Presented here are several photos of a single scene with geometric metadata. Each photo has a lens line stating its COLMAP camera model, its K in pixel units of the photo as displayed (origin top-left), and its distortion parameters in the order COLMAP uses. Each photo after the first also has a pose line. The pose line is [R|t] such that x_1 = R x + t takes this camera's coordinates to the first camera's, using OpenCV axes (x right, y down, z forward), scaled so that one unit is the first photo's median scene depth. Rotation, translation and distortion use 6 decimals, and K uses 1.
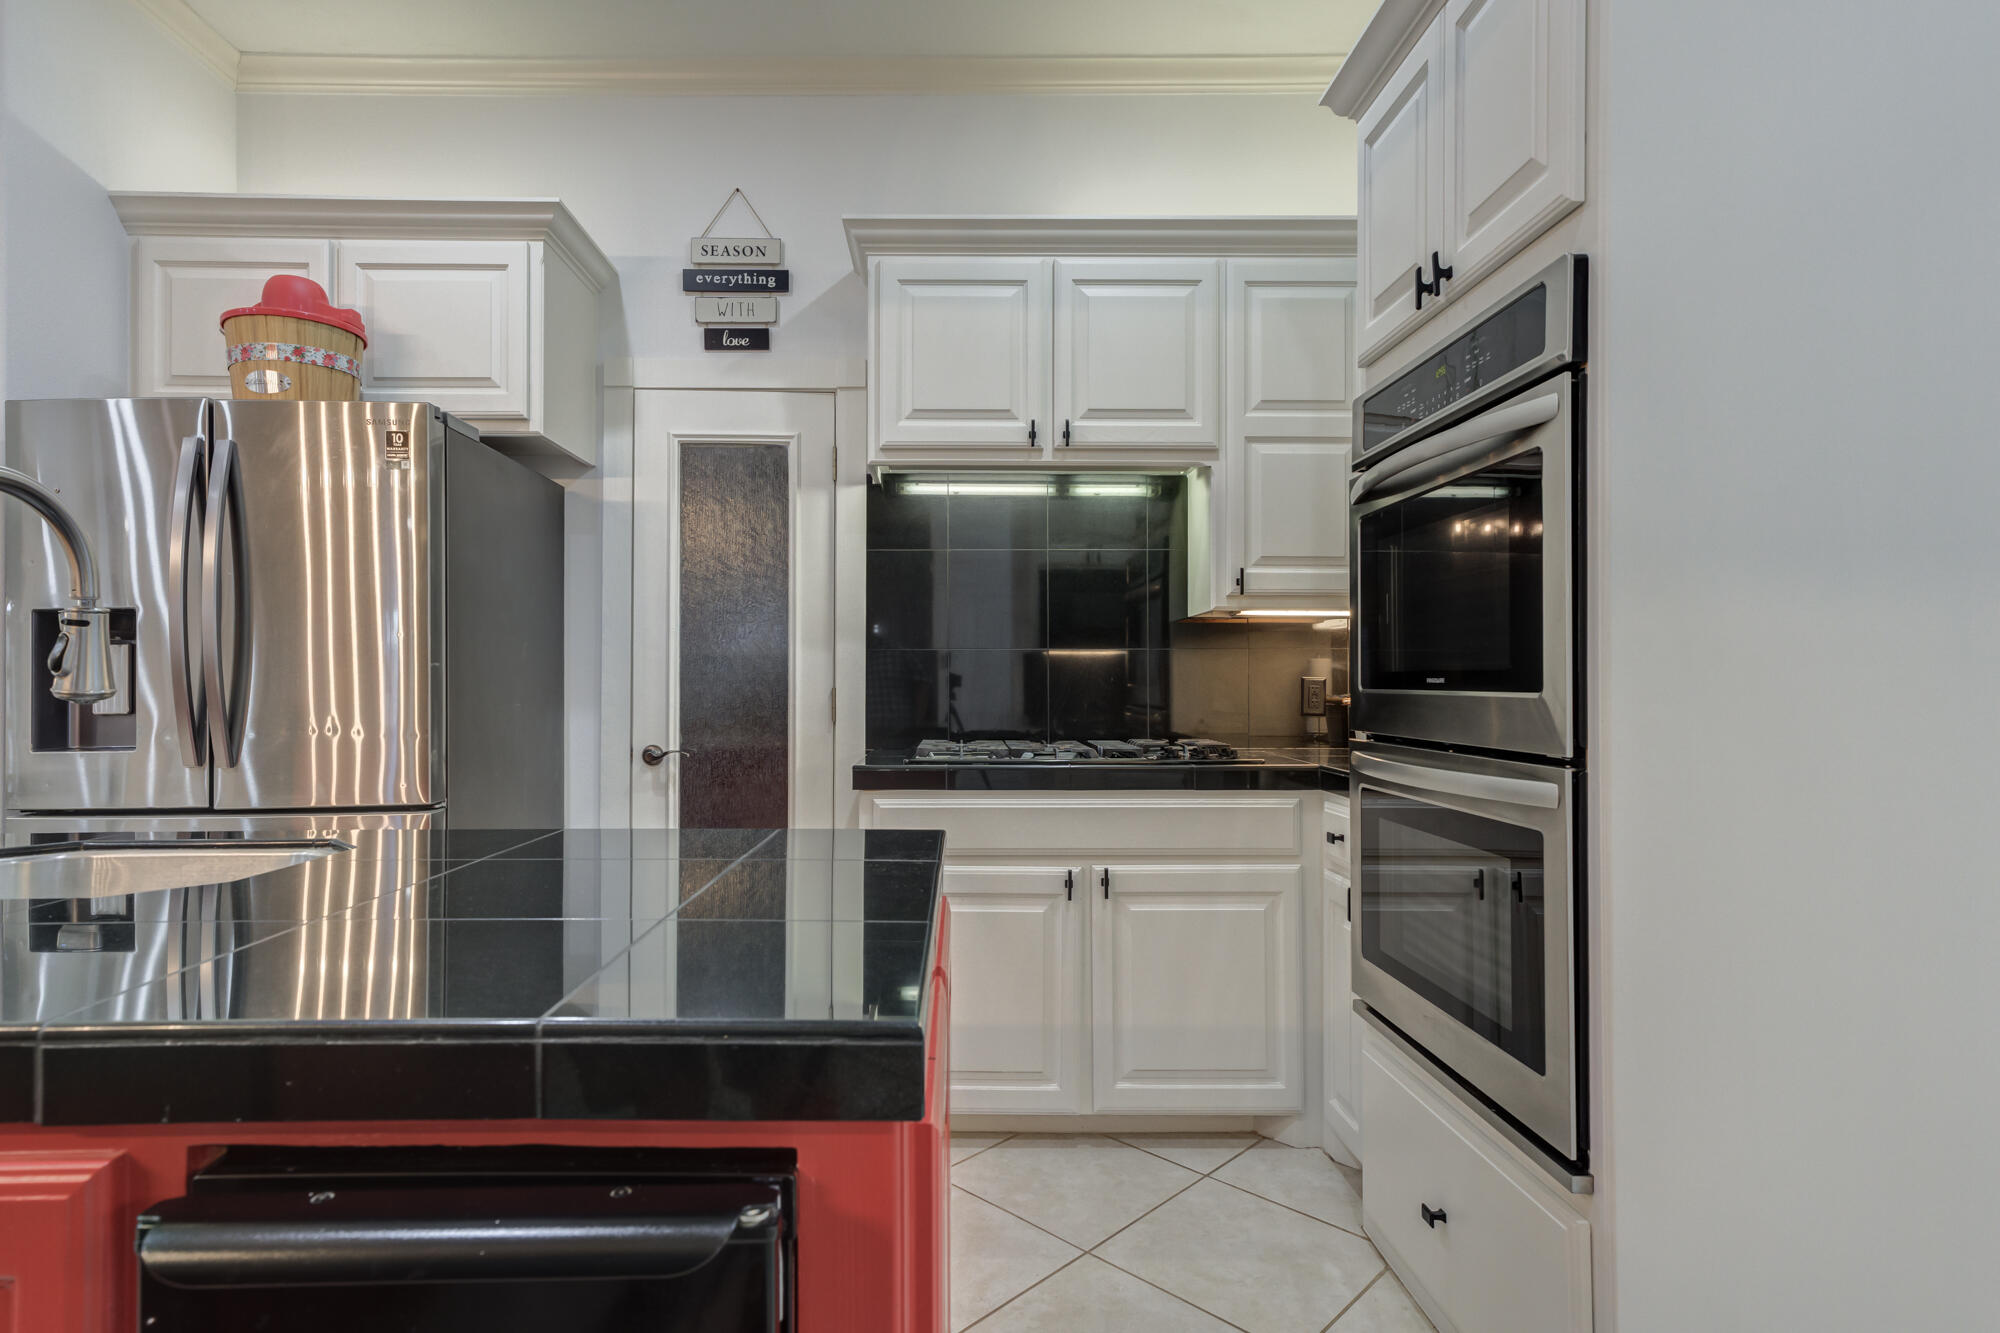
lens RADIAL K [[1035.8, 0, 962.5], [0, 1035.8, 674.7], [0, 0, 1]] dist [0.006506, 0.007065]
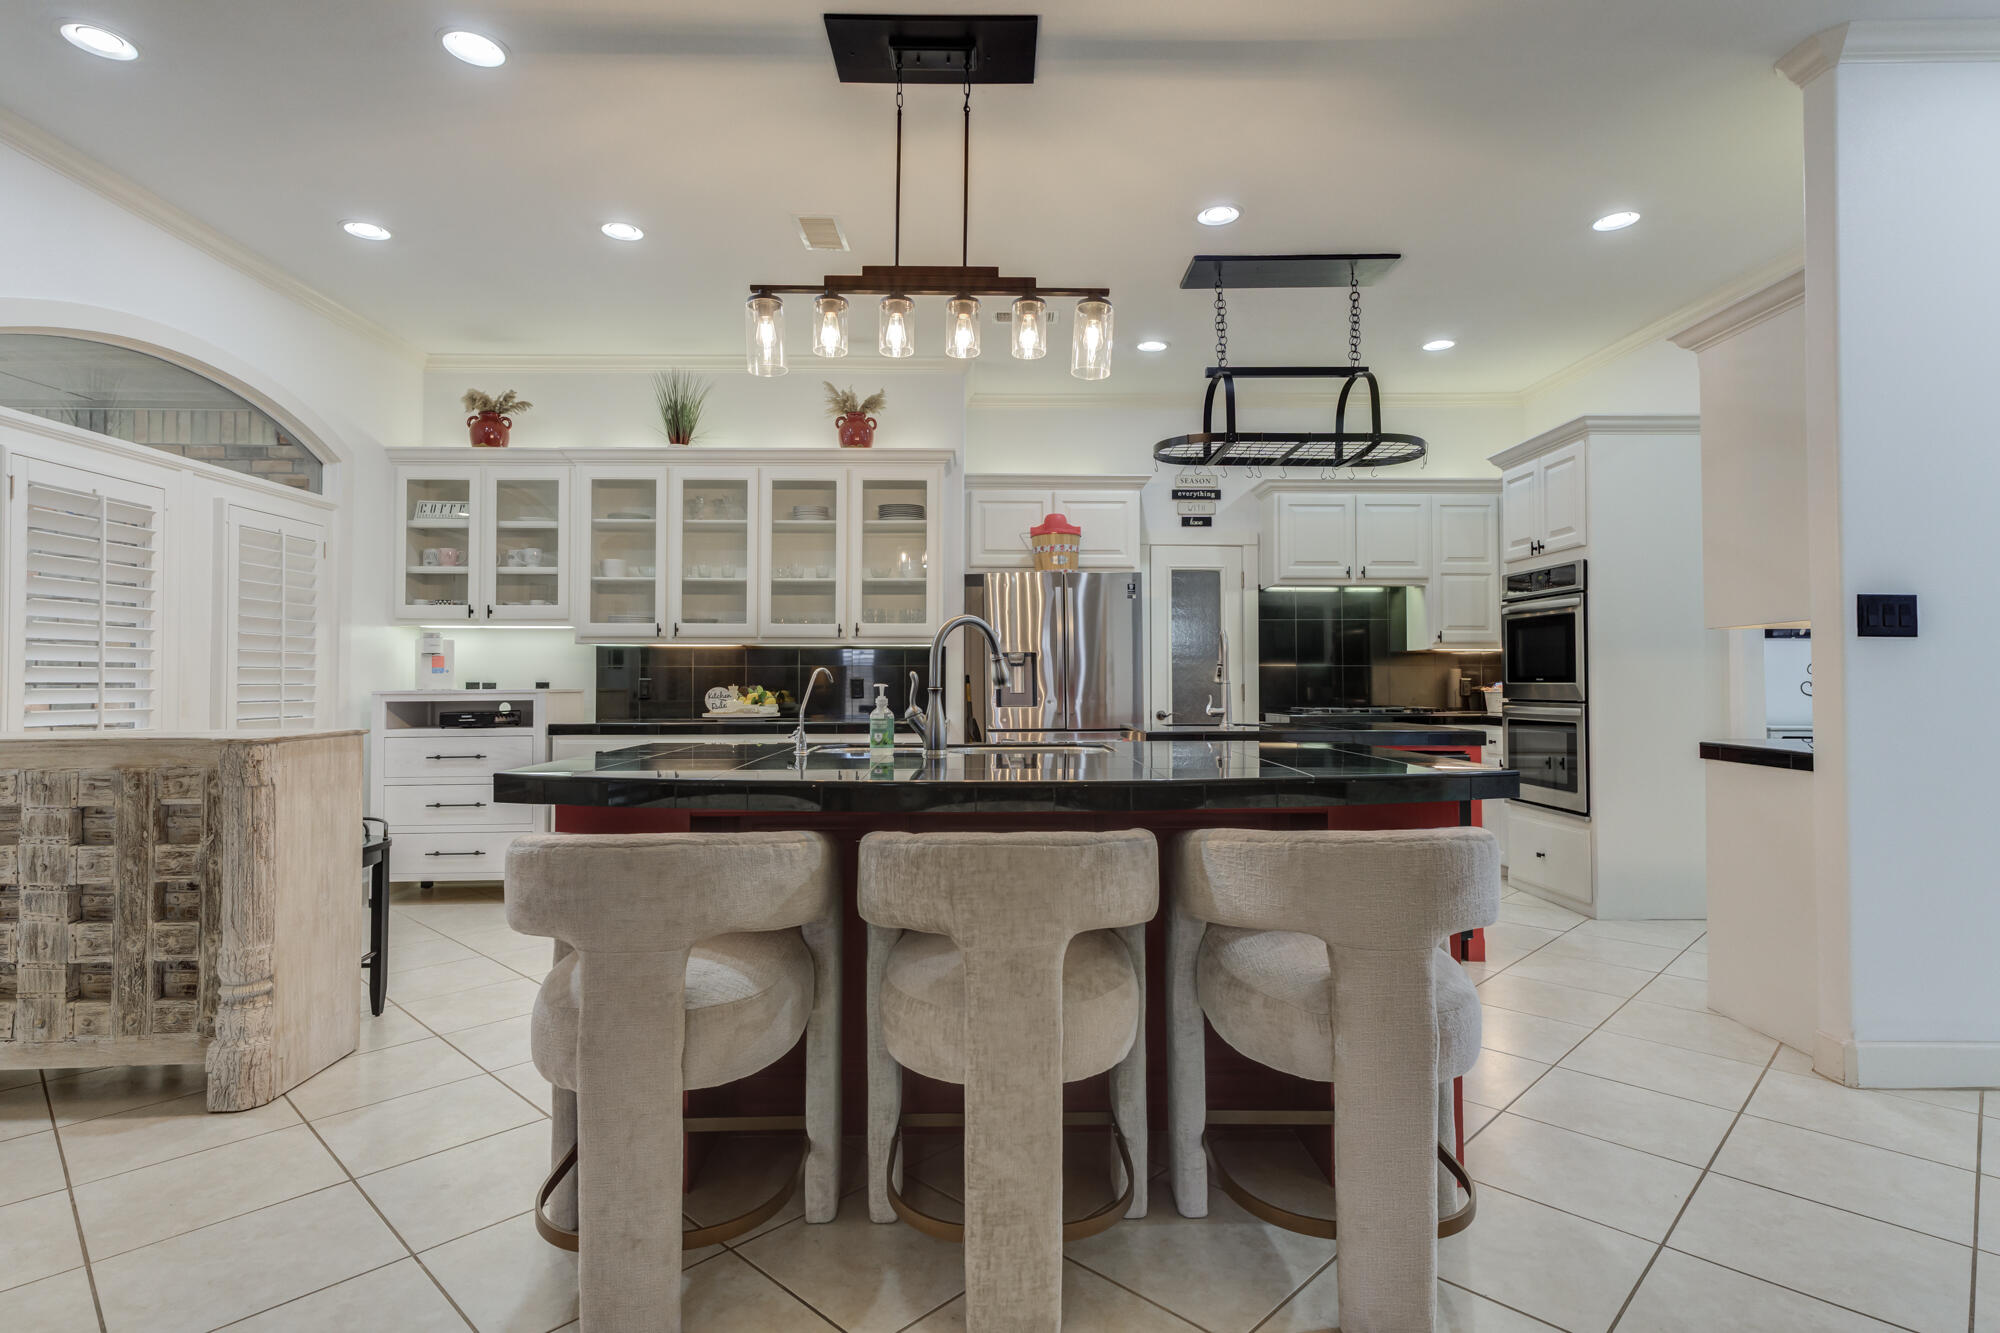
lens RADIAL K [[1035.8, 0, 997.6], [0, 1035.8, 666.0], [0, 0, 1]] dist [0.006506, 0.007065]
pose [[0.999911, 0.000219, 0.013334, -0.750896], [-0.000028, 0.999897, -0.014346, 0.006173], [-0.013336, 0.014344, 0.999808, -1.292060]]
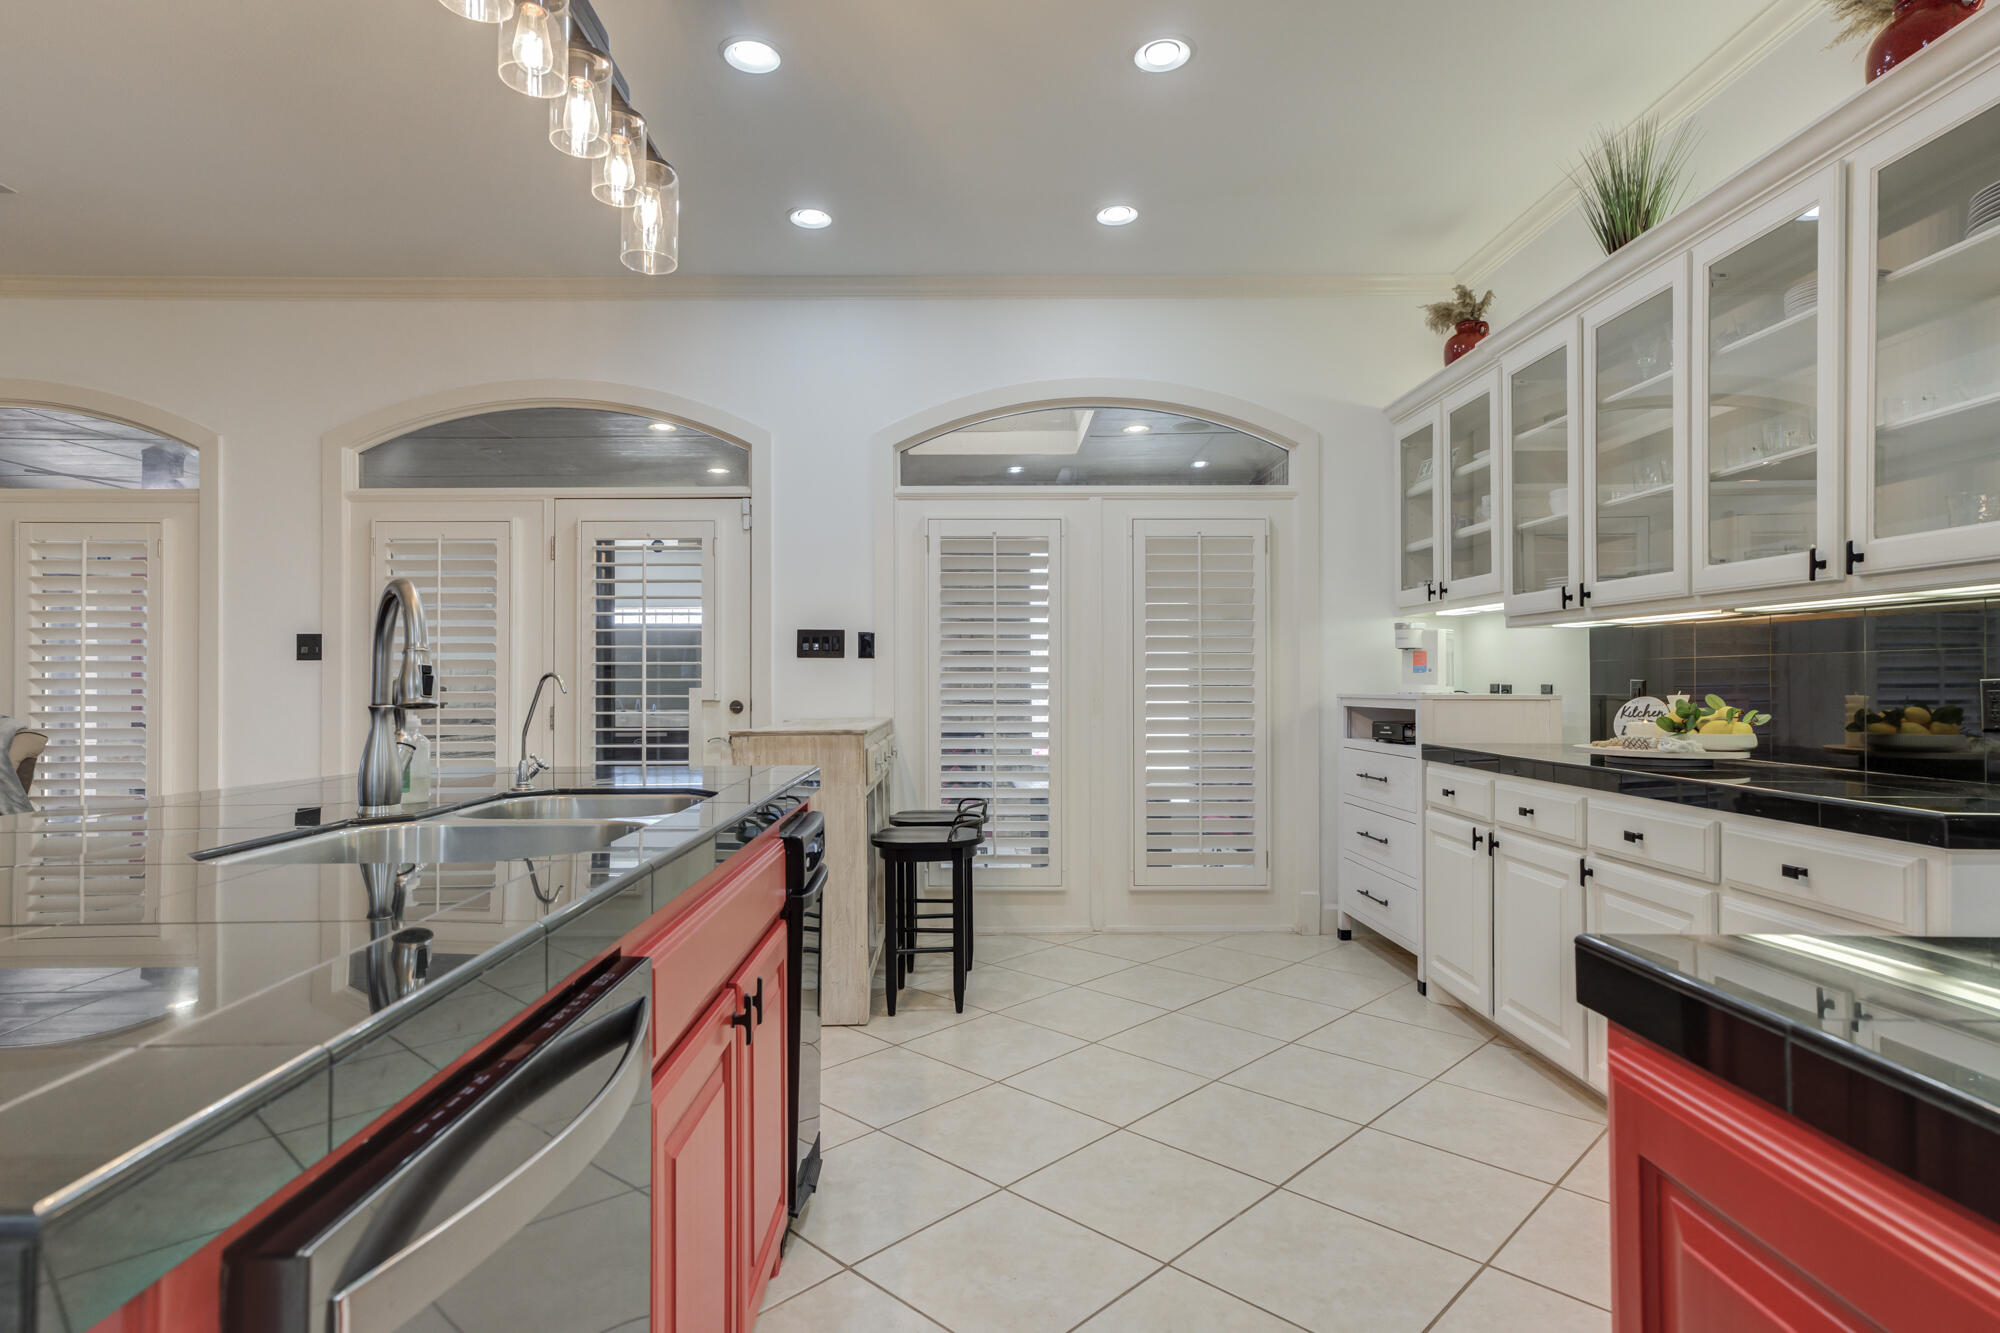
lens RADIAL K [[1035.8, 0, 978.7], [0, 1035.8, 672.5], [0, 0, 1]] dist [0.006506, 0.007065]
pose [[0.009033, -0.005556, -0.999944, -0.190952], [0.001930, 0.999983, -0.005538, -0.001406], [0.999957, -0.001880, 0.009044, 0.047480]]
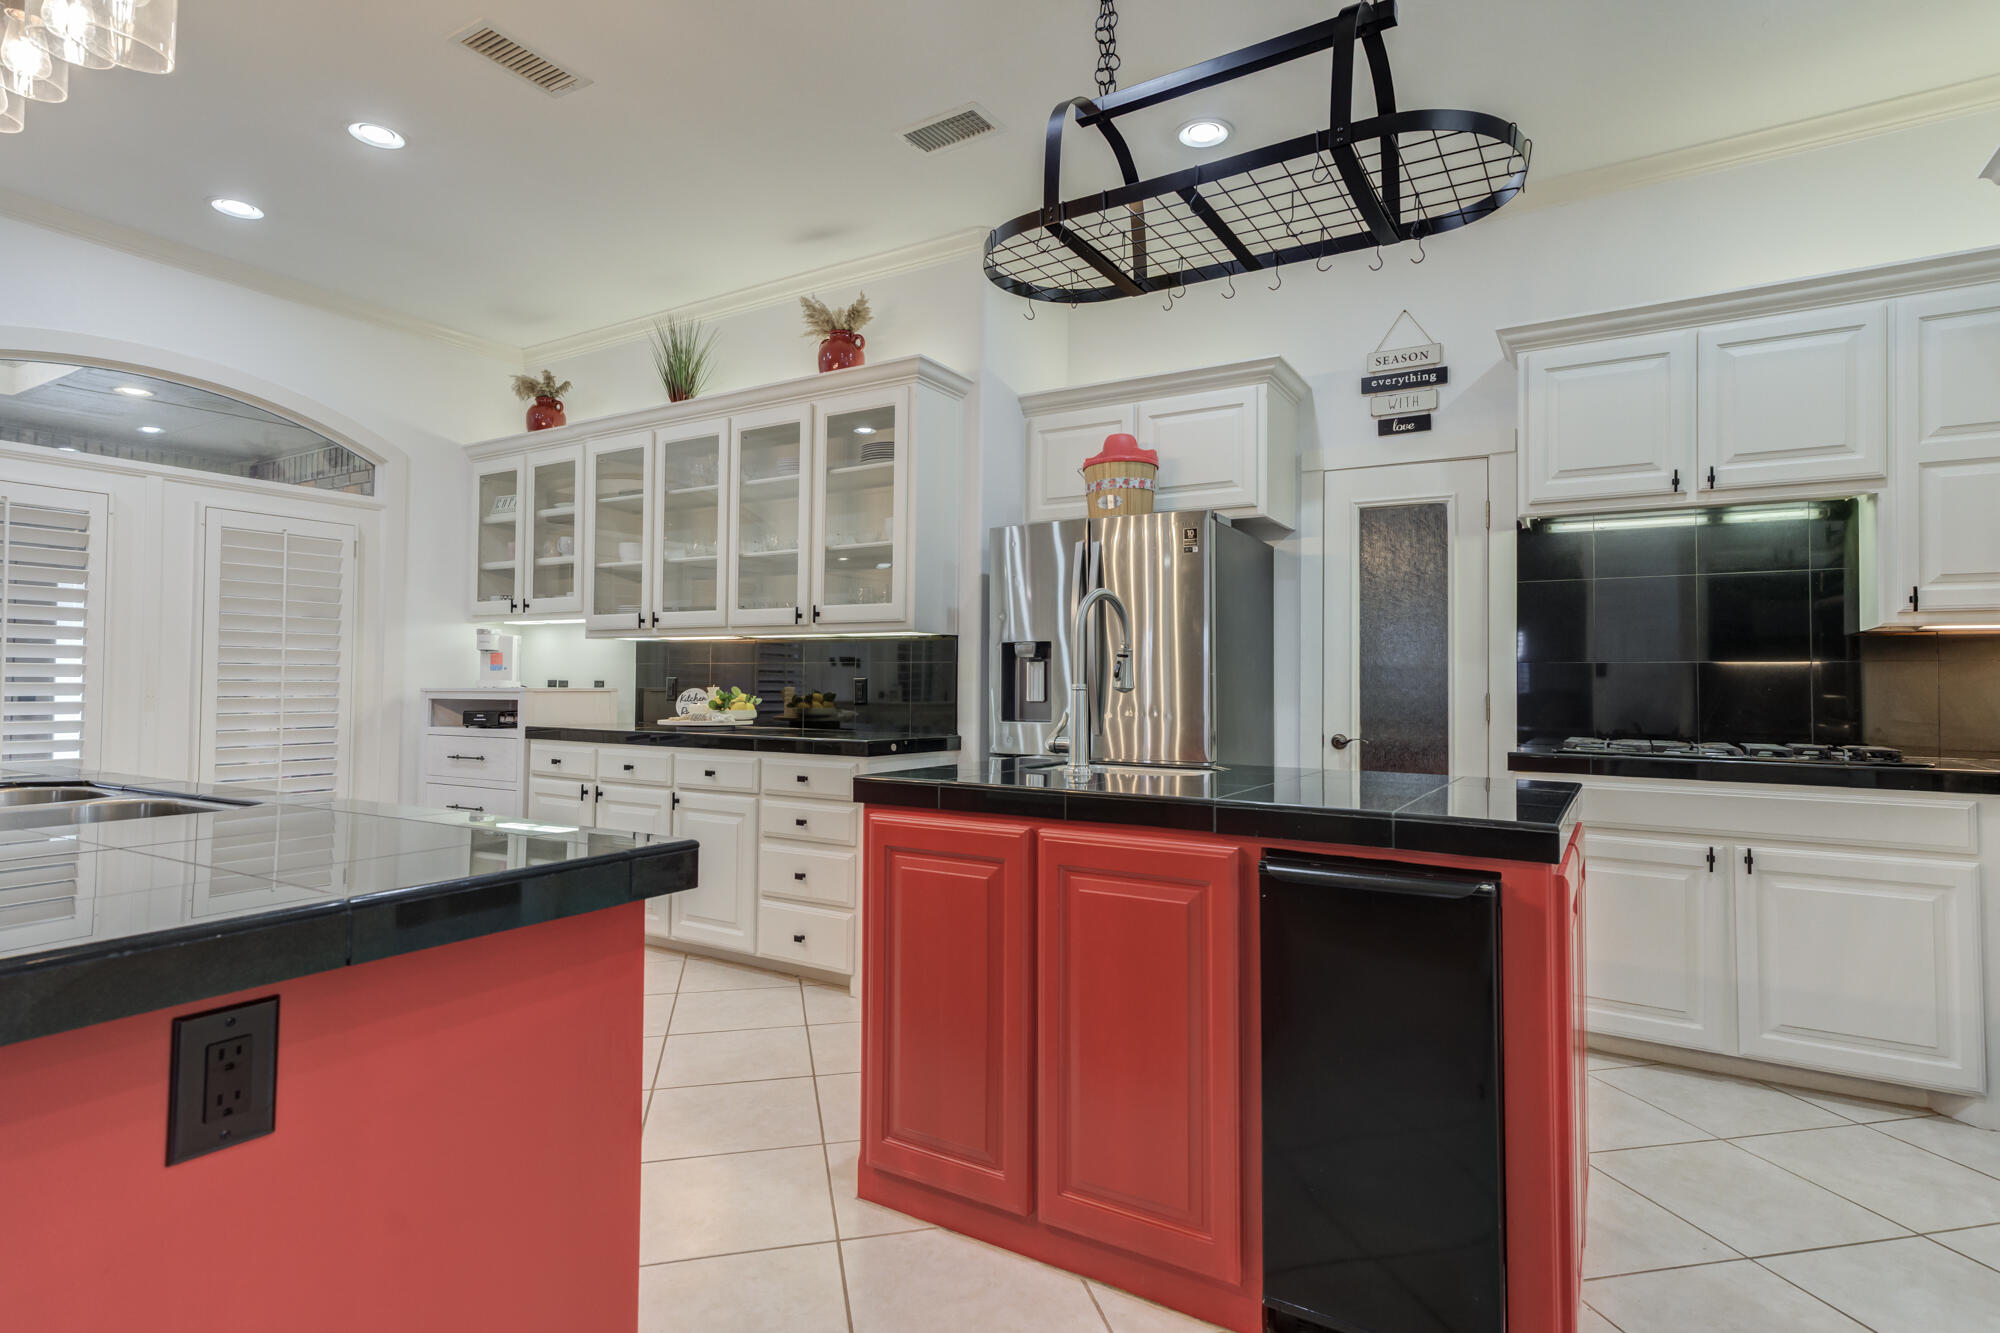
lens RADIAL K [[1035.8, 0, 983.6], [0, 1035.8, 650.5], [0, 0, 1]] dist [0.006506, 0.007065]
pose [[0.847490, -0.007874, -0.530753, 0.027687], [-0.008122, 0.999581, -0.027798, 0.000752], [0.530749, 0.027869, 0.847071, -0.432027]]
